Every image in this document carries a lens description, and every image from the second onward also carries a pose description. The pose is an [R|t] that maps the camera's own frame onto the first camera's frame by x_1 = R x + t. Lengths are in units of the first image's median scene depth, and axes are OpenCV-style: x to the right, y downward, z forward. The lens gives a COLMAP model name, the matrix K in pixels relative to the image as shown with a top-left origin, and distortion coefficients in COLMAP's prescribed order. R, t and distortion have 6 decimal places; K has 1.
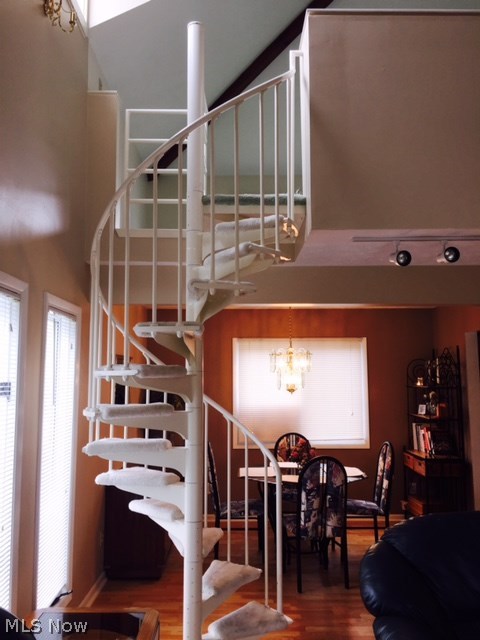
lens RADIAL K [[539.8, 0, 242.7], [0, 539.8, 321.3], [0, 0, 1]] dist [0.062332, -0.087615]
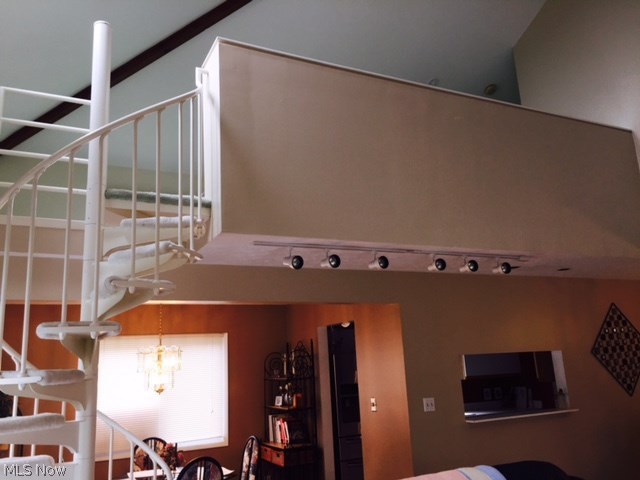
lens RADIAL K [[539.8, 0, 315.4], [0, 539.8, 237.1], [0, 0, 1]] dist [0.062332, -0.087615]
pose [[0.895330, 0.062201, 0.441038, -0.149289], [0.001345, 0.989819, -0.142326, -0.006554], [-0.445401, 0.128022, 0.886131, -0.022097]]
